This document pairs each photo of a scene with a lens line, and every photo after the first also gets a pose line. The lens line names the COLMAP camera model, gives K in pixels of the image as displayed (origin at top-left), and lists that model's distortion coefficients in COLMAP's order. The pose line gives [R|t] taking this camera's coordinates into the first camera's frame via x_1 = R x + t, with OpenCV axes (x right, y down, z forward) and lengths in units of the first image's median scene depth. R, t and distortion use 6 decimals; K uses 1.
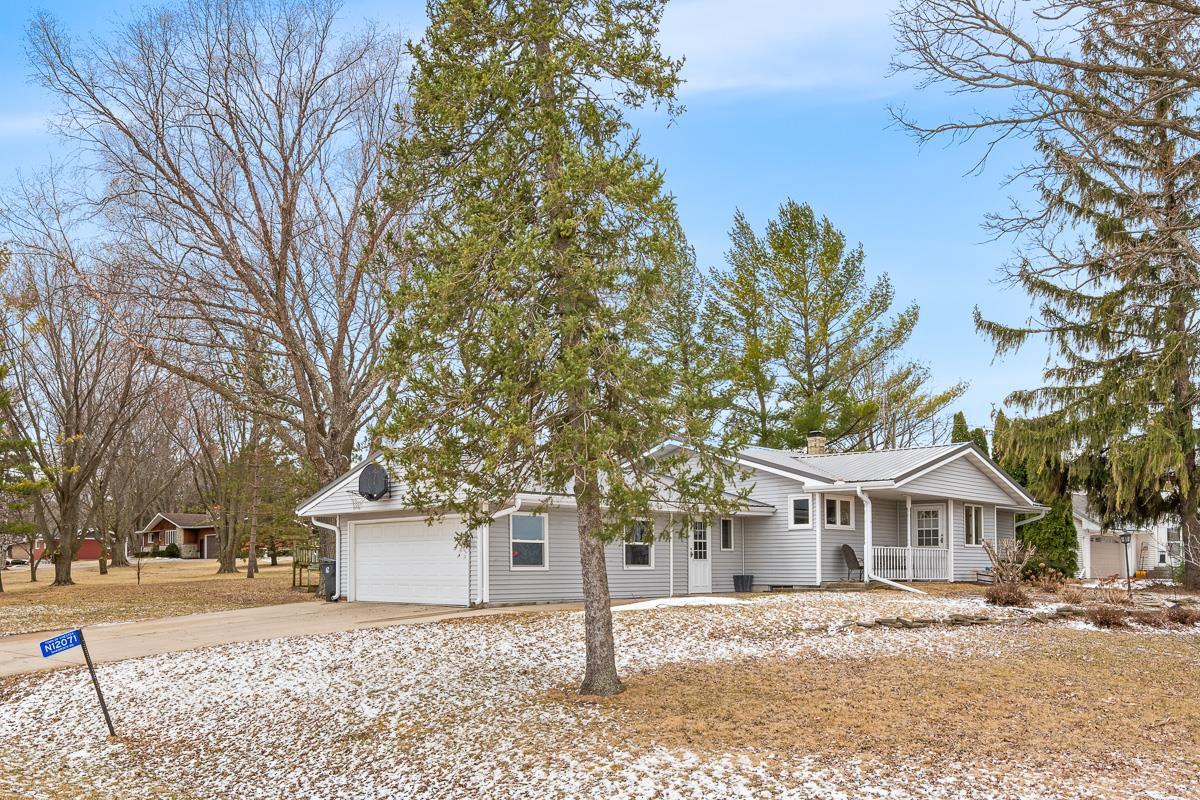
lens RADIAL K [[957.9, 0, 607.3], [0, 957.9, 466.6], [0, 0, 1]] dist [0.002352, 0.006644]
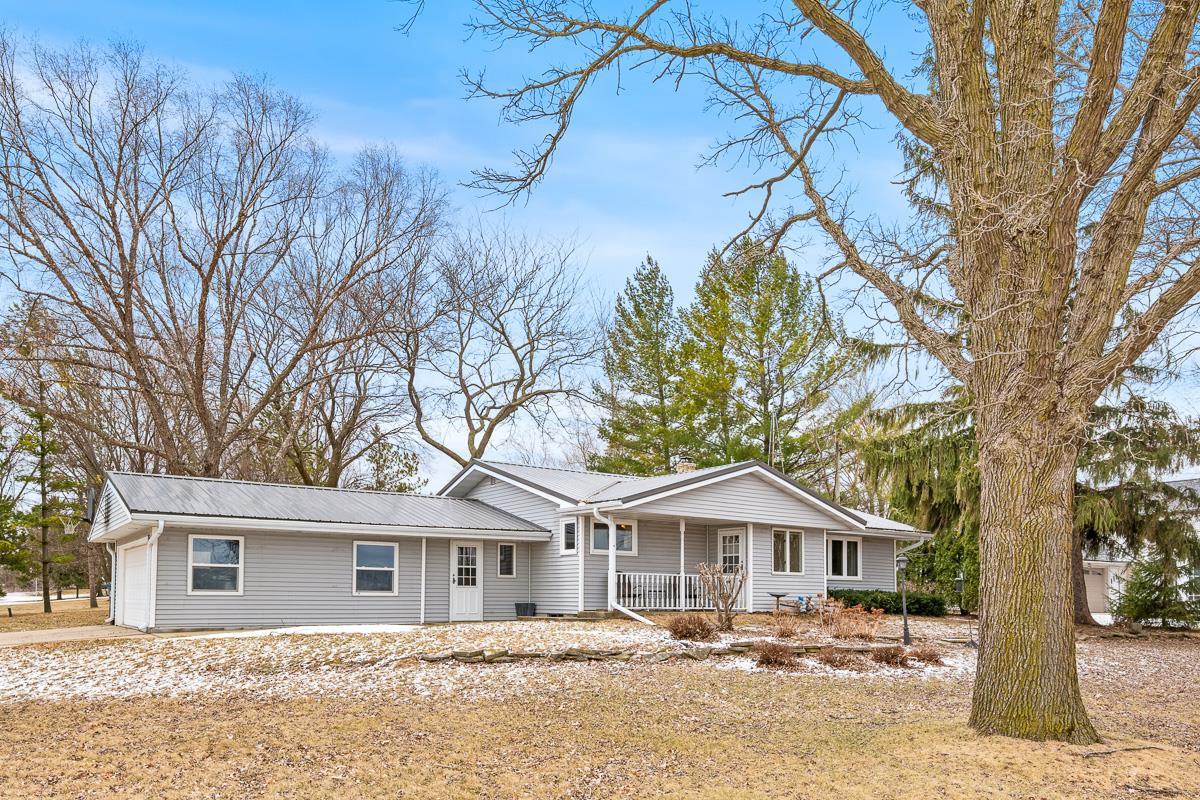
lens RADIAL K [[863.1, 0, 600.7], [0, 863.1, 469.4], [0, 0, 1]] dist [-0.006336, 0.004672]
pose [[0.987549, -0.014829, -0.156610, 0.364337], [0.007800, 0.998938, -0.045405, 0.019979], [0.157117, 0.043618, 0.986616, 0.160442]]
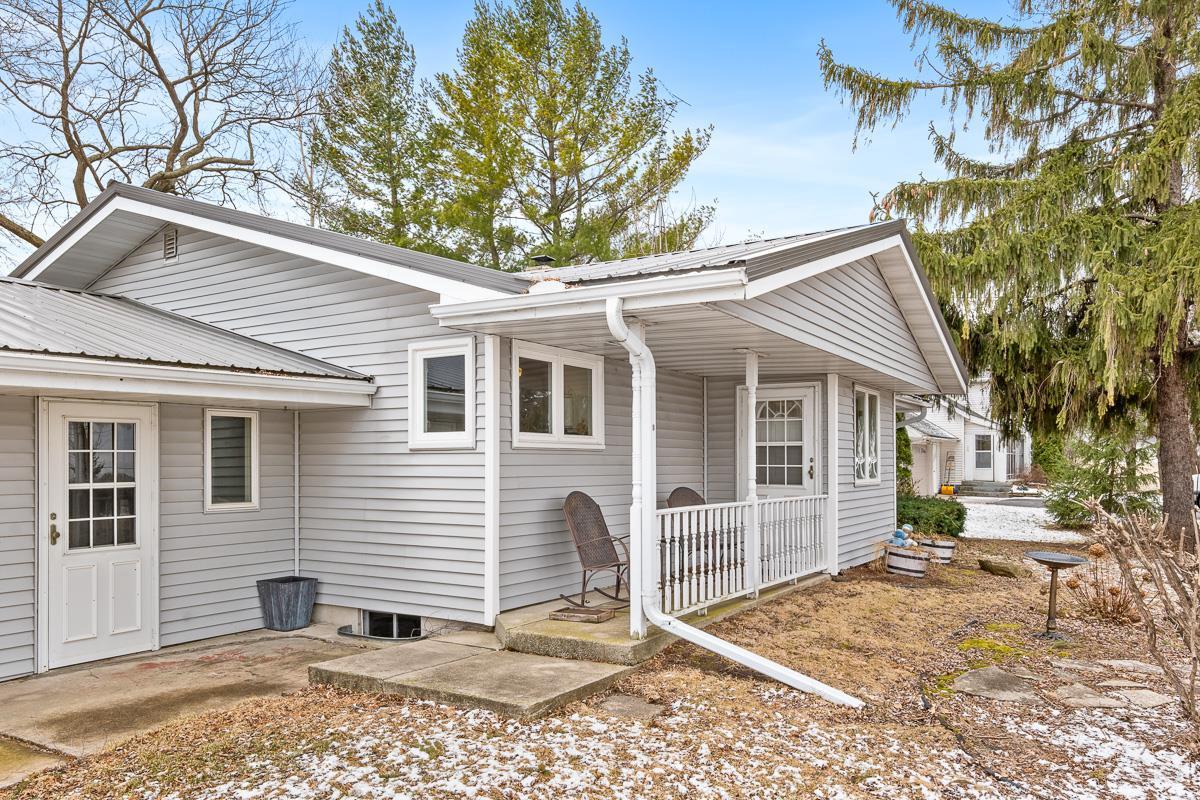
lens RADIAL K [[863.1, 0, 606.4], [0, 863.1, 408.8], [0, 0, 1]] dist [-0.006336, 0.004672]
pose [[0.969745, 0.010931, 0.243877, 0.182712], [-0.020672, 0.999086, 0.037420, 0.039676], [-0.243245, -0.041329, 0.969084, 0.695887]]
